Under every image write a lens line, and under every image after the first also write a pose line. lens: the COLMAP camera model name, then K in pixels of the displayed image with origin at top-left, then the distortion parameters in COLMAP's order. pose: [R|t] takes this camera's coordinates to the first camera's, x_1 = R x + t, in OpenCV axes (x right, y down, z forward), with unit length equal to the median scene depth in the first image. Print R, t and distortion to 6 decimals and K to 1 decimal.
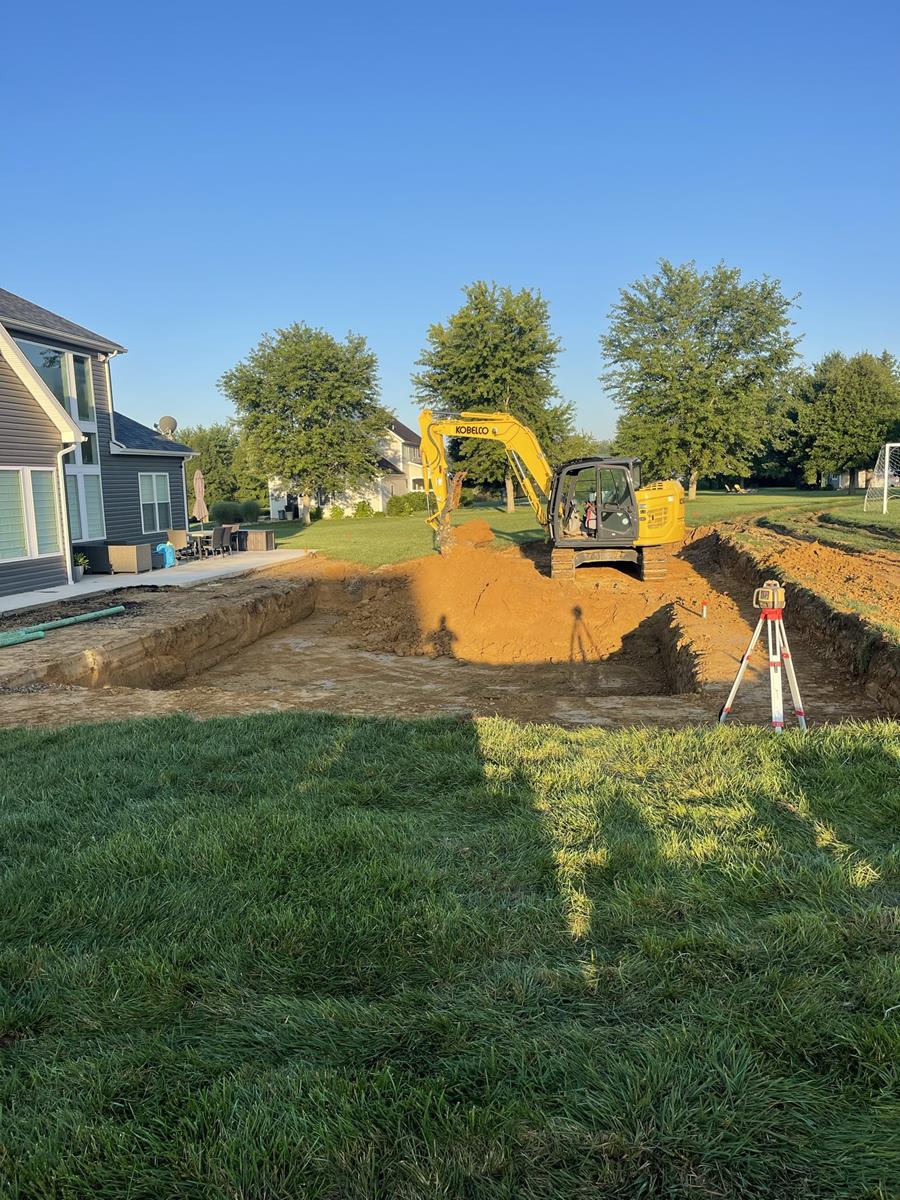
lens RADIAL K [[903.6, 0, 446.9], [0, 903.6, 602.8], [0, 0, 1]] dist [0.048359, -0.003840]
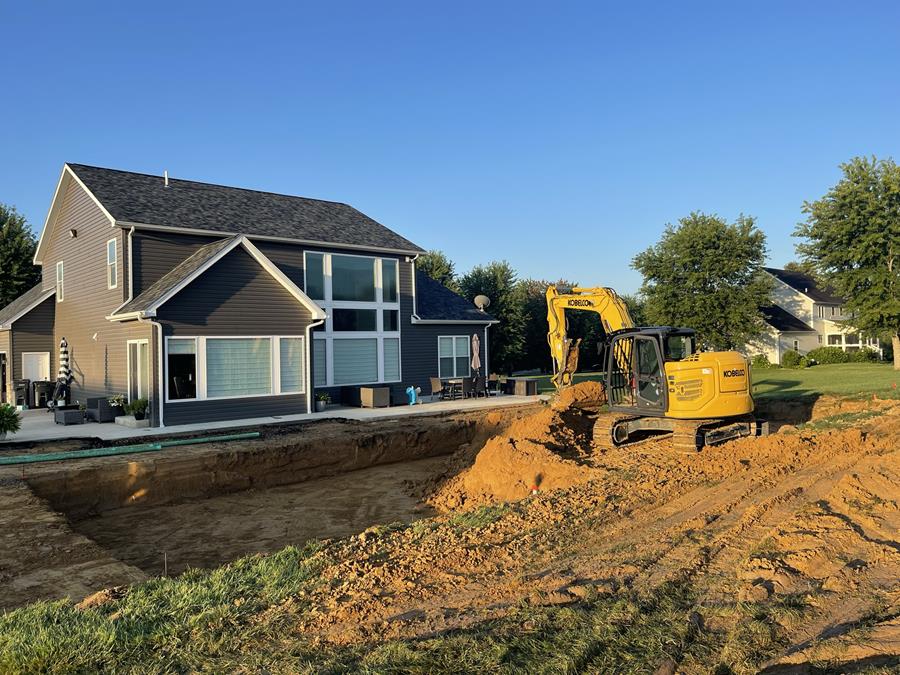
lens RADIAL K [[677.7, 0, 446.7], [0, 677.7, 339.4], [0, 0, 1]] dist [0.048359, -0.003840]
pose [[0.800594, 0.008154, -0.599151, 0.323510], [-0.082528, 0.991879, -0.096777, -0.038574], [0.593496, 0.126926, 0.794766, 0.177820]]
